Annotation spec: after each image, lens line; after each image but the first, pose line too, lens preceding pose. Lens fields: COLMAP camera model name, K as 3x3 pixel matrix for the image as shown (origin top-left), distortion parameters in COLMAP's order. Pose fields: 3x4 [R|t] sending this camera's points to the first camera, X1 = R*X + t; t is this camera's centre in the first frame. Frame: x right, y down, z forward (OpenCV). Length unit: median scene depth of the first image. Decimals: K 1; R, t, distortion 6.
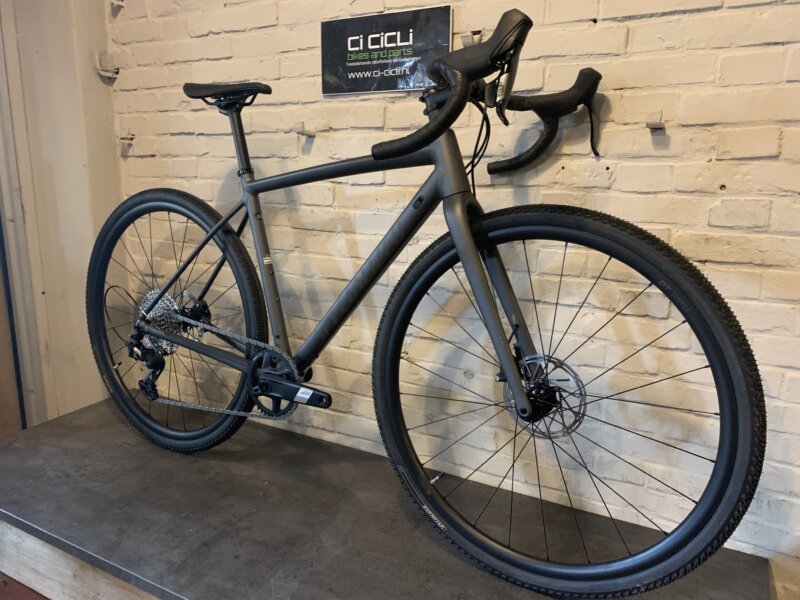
lens RADIAL K [[610.6, 0, 399.5], [0, 610.6, 294.0], [0, 0, 1]] dist [0.022793, -0.016063]
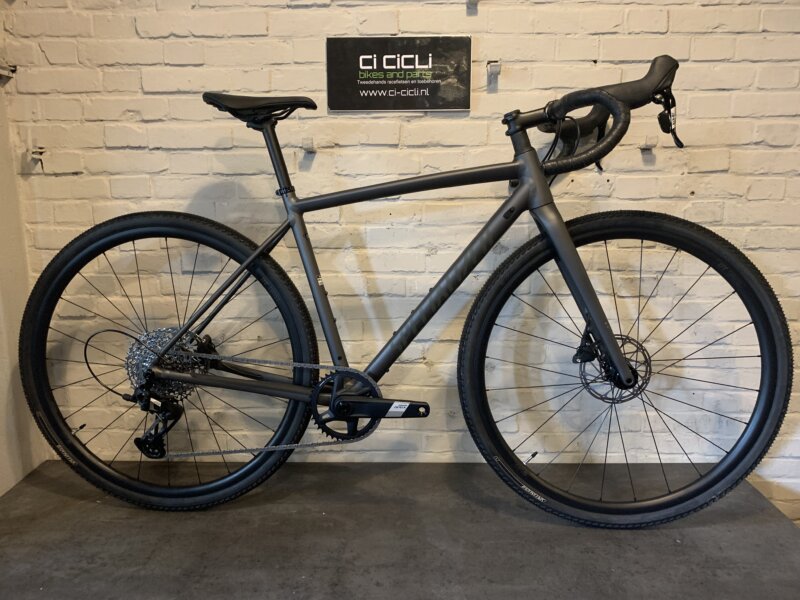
lens RADIAL K [[610.6, 0, 394.4], [0, 610.6, 297.3], [0, 0, 1]] dist [0.022793, -0.016063]
pose [[0.884209, -0.101558, 0.455918, -0.557035], [0.108530, 0.994033, 0.010942, -0.027460], [-0.454309, 0.039806, 0.889955, 0.091371]]
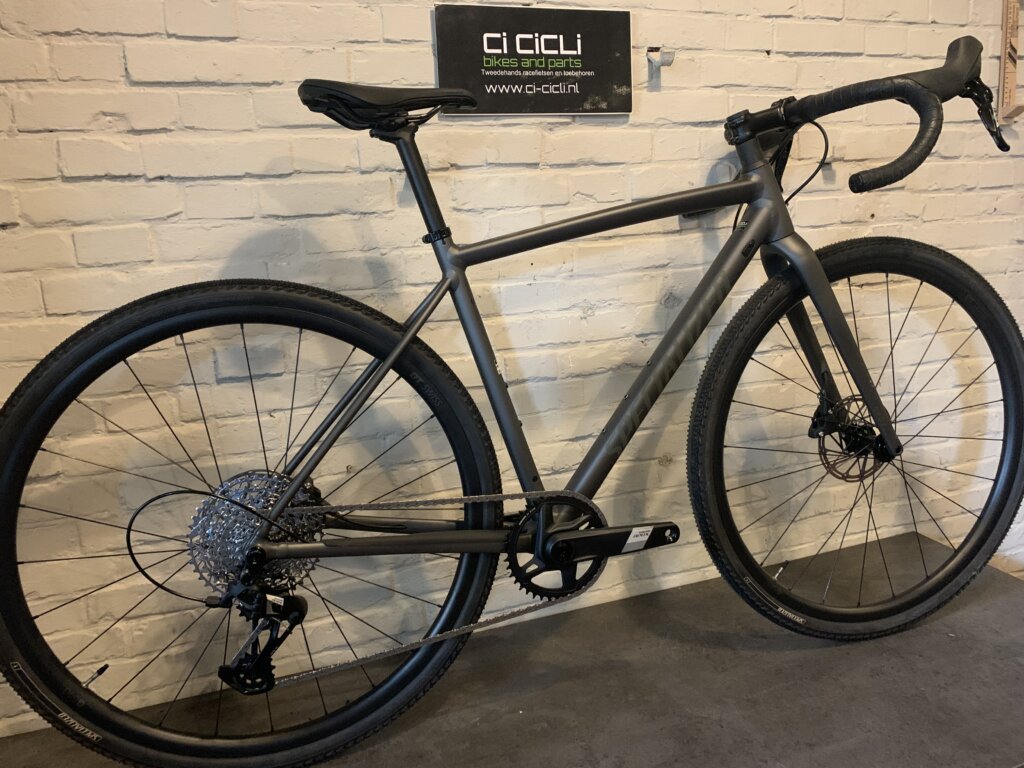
lens RADIAL K [[781.6, 0, 515.7], [0, 781.6, 375.9], [0, 0, 1]] dist [0.022793, -0.016063]
pose [[0.658363, -0.188997, 0.728587, -0.805509], [0.208094, 0.975938, 0.065124, -0.096683], [-0.723364, 0.108739, 0.681851, 0.431283]]
